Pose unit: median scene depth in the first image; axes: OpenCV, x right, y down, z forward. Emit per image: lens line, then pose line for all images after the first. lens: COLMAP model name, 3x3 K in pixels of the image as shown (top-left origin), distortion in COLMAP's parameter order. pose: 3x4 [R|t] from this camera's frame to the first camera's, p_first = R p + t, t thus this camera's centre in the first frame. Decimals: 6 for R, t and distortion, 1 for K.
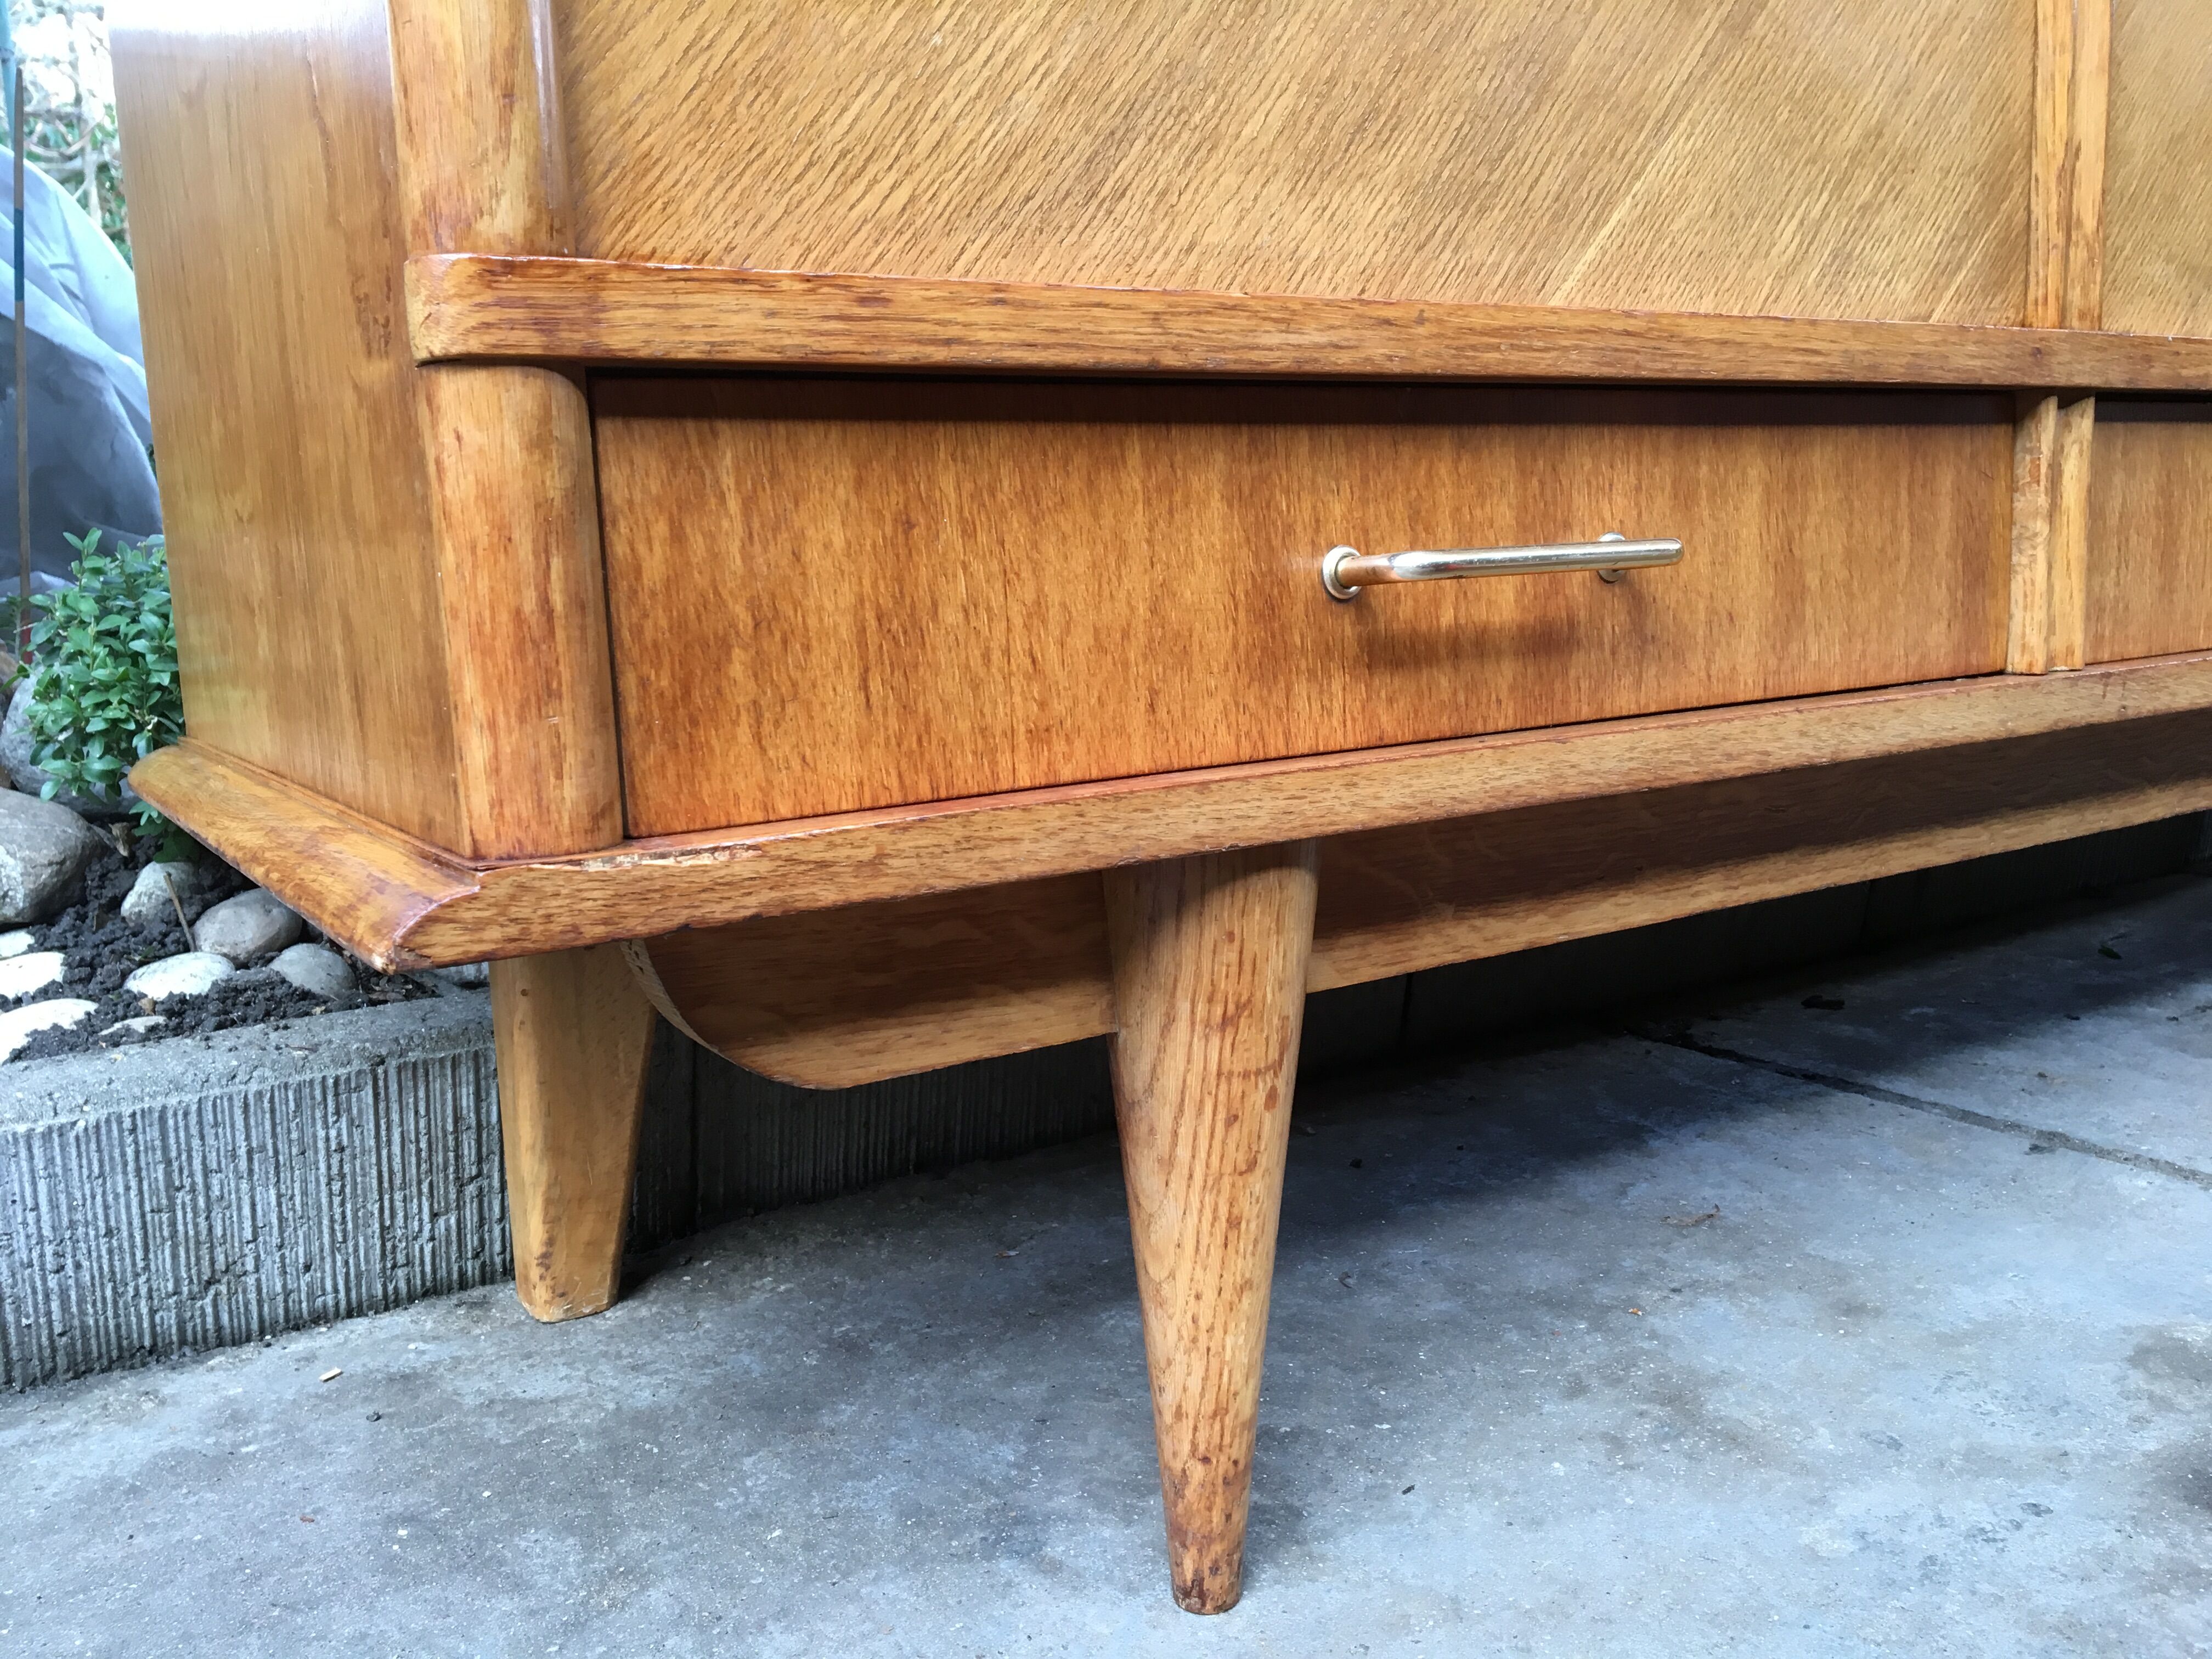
lens RADIAL K [[1853.4, 0, 1111.9], [0, 1853.4, 832.7], [0, 0, 1]] dist [0.078849, -0.104536]
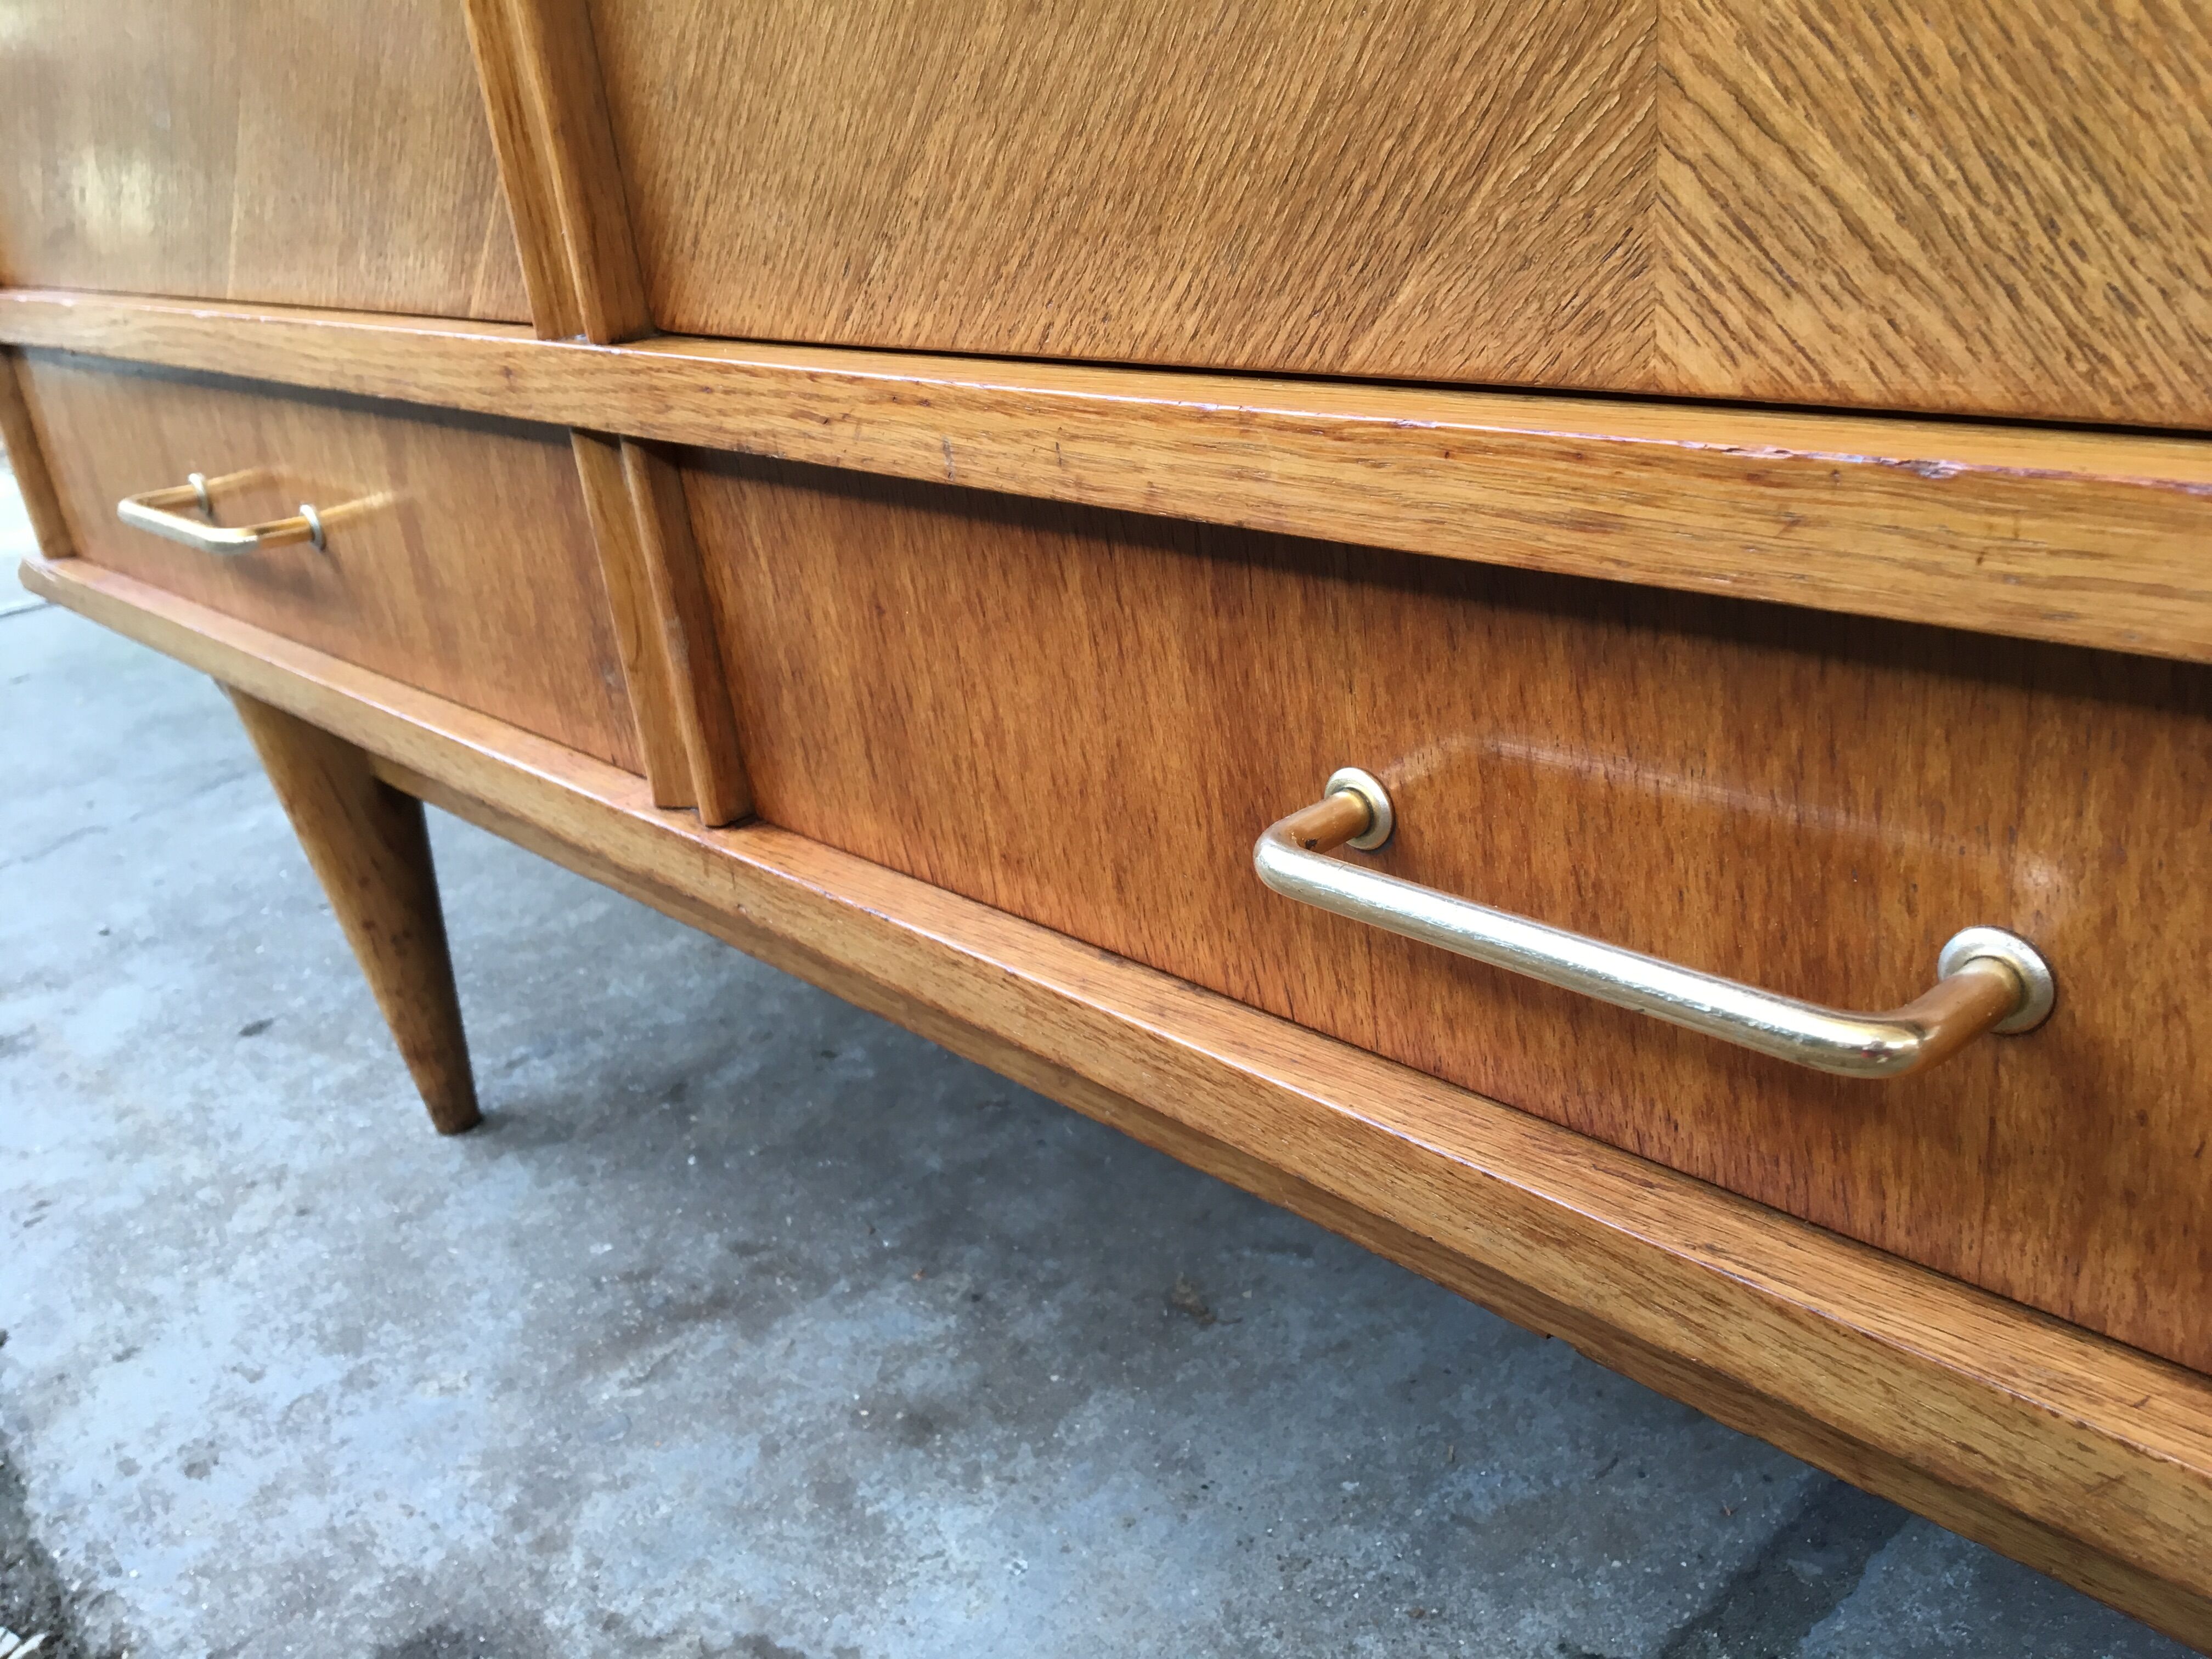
lens RADIAL K [[1853.4, 0, 1123.1], [0, 1853.4, 836.5], [0, 0, 1]] dist [0.078849, -0.104536]
pose [[0.185326, 0.410124, -0.893002, 1.430189], [-0.052697, 0.911584, 0.407722, -0.458309], [0.981263, -0.028503, 0.190553, 1.260617]]
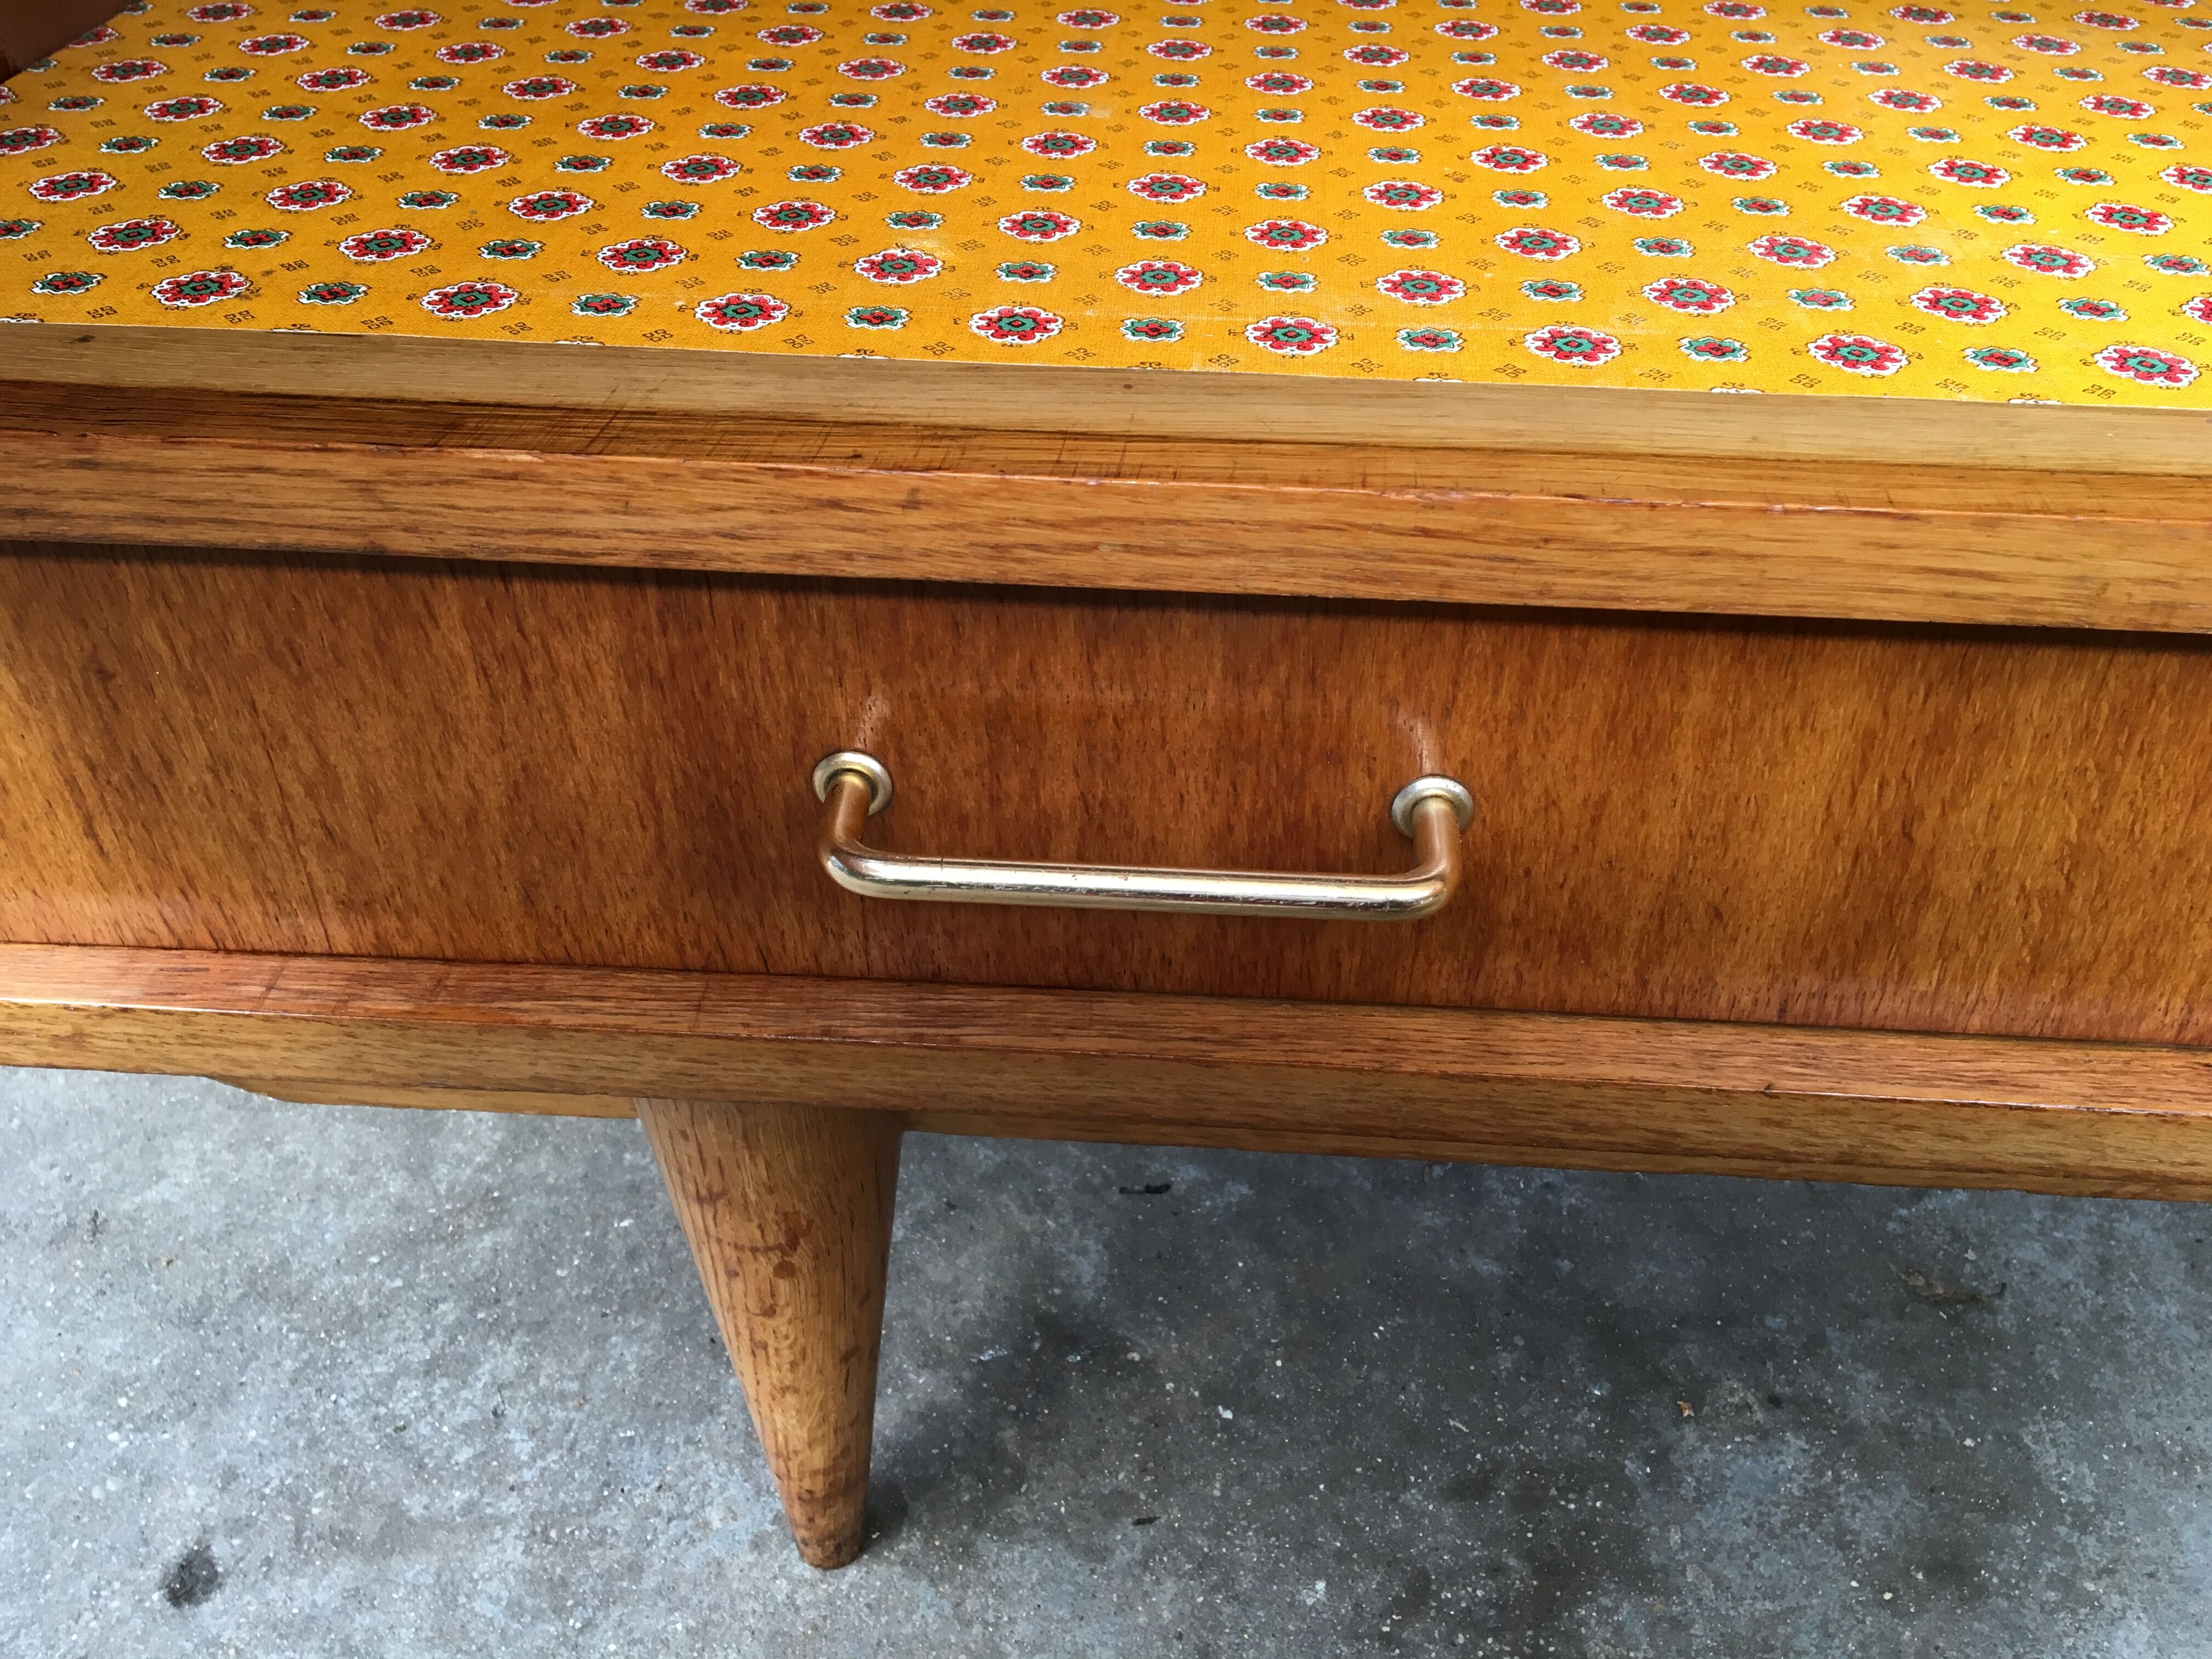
lens RADIAL K [[1853.4, 0, 1104.8], [0, 1853.4, 813.0], [0, 0, 1]] dist [0.078849, -0.104536]
pose [[0.803284, 0.401050, -0.440334, 0.449776], [-0.137476, 0.844202, 0.518096, -0.443709], [0.579513, -0.355643, 0.733268, 0.506754]]
